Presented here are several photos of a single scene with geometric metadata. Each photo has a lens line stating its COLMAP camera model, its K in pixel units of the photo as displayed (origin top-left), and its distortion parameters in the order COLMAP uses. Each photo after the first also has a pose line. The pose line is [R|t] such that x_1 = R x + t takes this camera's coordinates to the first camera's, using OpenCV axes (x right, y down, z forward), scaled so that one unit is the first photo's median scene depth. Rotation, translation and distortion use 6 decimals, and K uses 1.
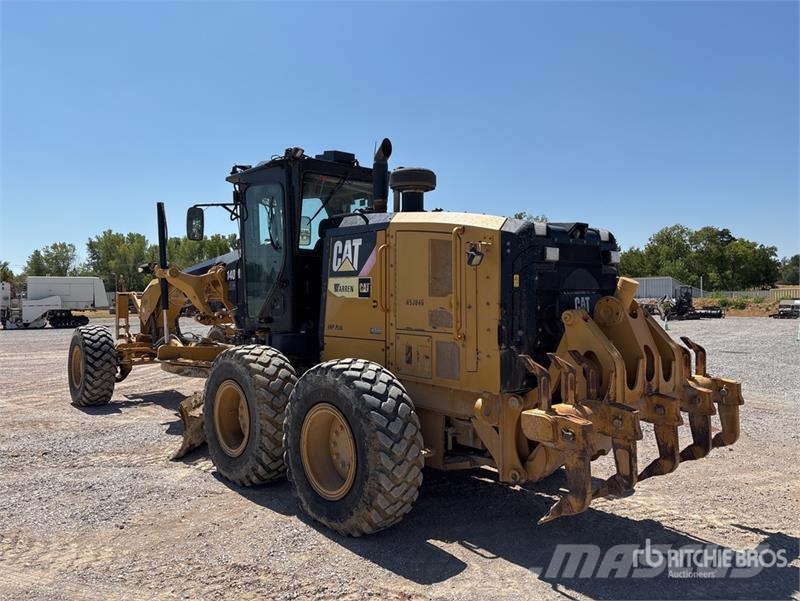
lens RADIAL K [[595.6, 0, 400.0], [0, 595.6, 300.5], [0, 0, 1]] dist [0.032068, -0.031211]
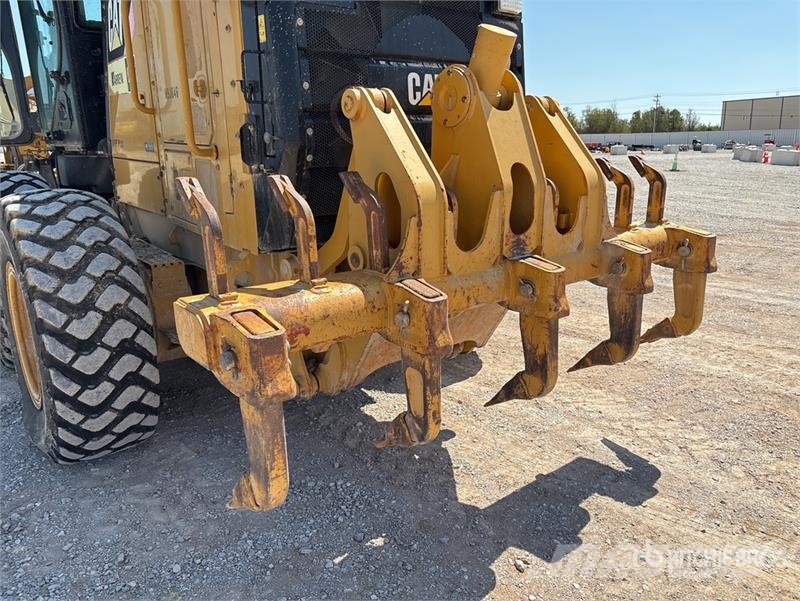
lens RADIAL K [[602.7, 0, 424.2], [0, 602.7, 311.4], [0, 0, 1]] dist [0.035261, -0.036095]
pose [[0.999126, 0.014469, -0.039208, 0.329639], [-0.003128, 0.961414, 0.275088, 0.049853], [0.041676, -0.274725, 0.960619, 0.429468]]
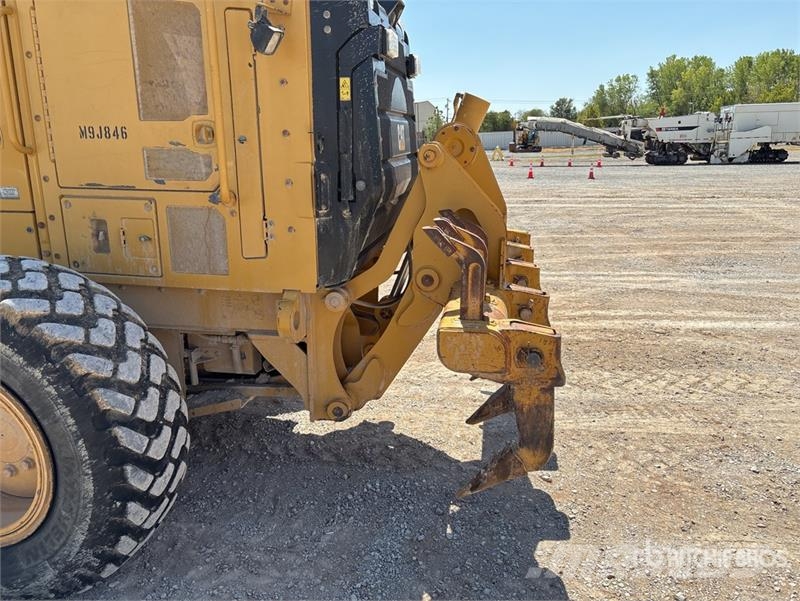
lens RADIAL K [[595.6, 0, 400.0], [0, 595.6, 300.5], [0, 0, 1]] dist [0.032068, -0.031211]
pose [[0.780339, -0.157708, 0.605144, -0.123432], [0.005227, 0.969289, 0.245869, 0.019561], [-0.625335, -0.188698, 0.757198, 0.478299]]
